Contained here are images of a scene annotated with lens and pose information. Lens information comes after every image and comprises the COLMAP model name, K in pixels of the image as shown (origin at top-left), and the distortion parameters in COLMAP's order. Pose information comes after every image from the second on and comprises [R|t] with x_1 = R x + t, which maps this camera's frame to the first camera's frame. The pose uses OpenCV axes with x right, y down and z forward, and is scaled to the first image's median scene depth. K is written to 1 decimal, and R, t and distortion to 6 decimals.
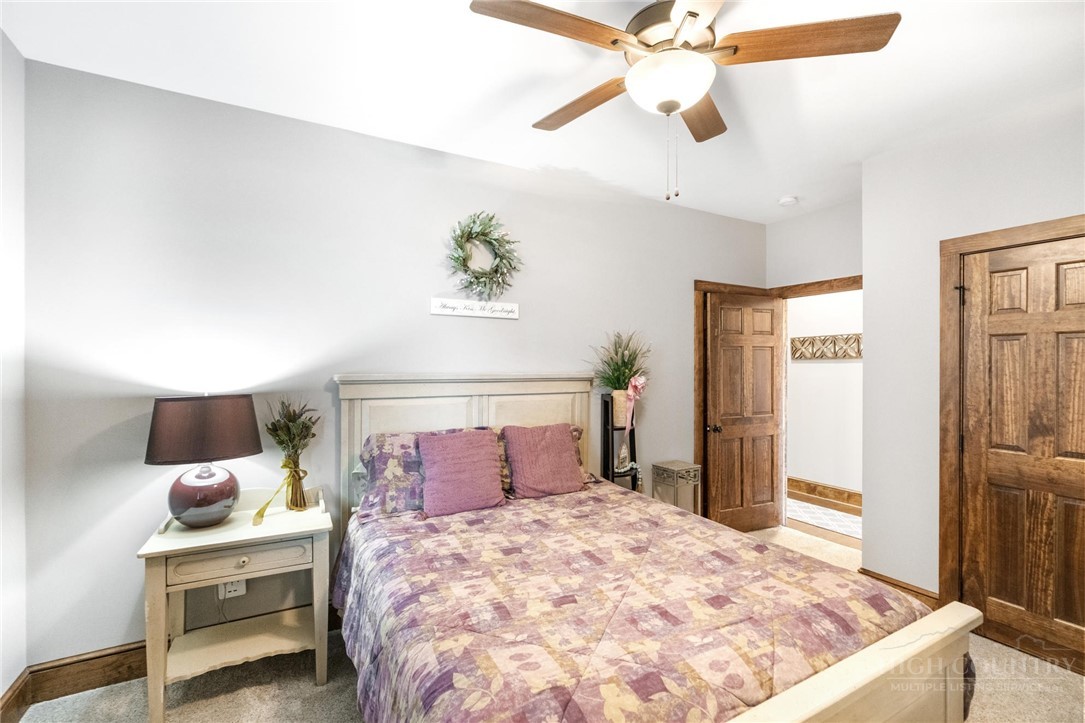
lens RADIAL K [[484.3, 0, 549.1], [0, 484.3, 369.1], [0, 0, 1]] dist [-0.007316, -0.000125]
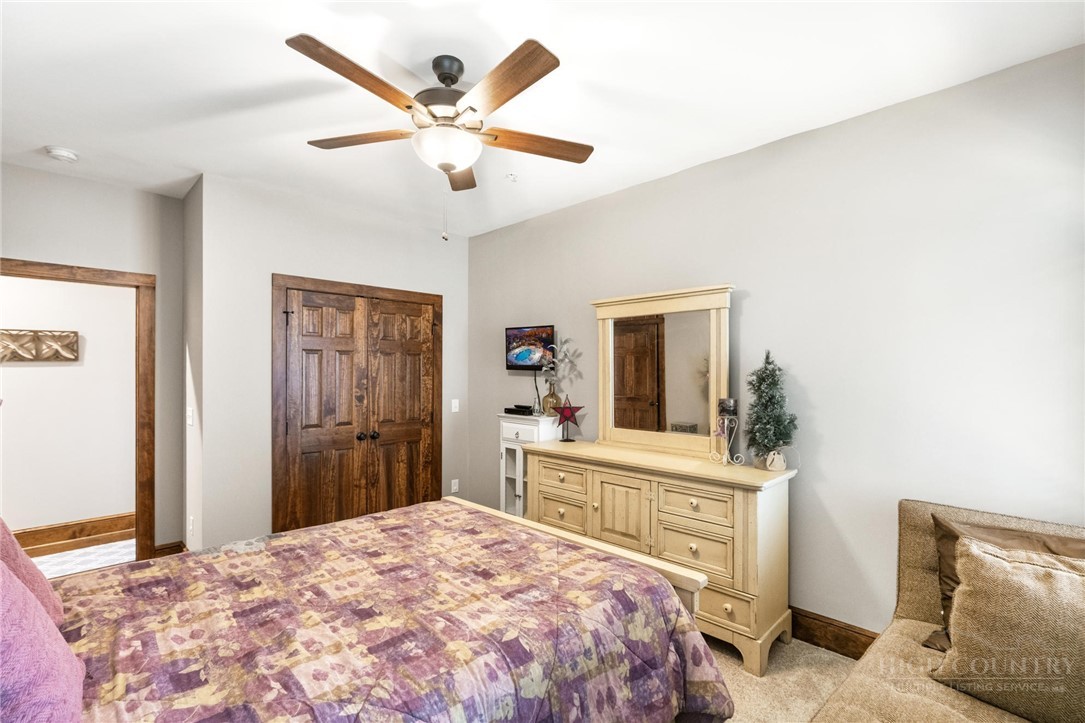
lens RADIAL K [[490.9, 0, 546.1], [0, 490.9, 369.2], [0, 0, 1]] dist [0.000149, -0.000024]
pose [[-0.273849, 0.002024, 0.961771, -0.721562], [0.004355, 0.999990, -0.000864, -0.007680], [-0.961763, 0.003952, -0.273855, 0.745888]]
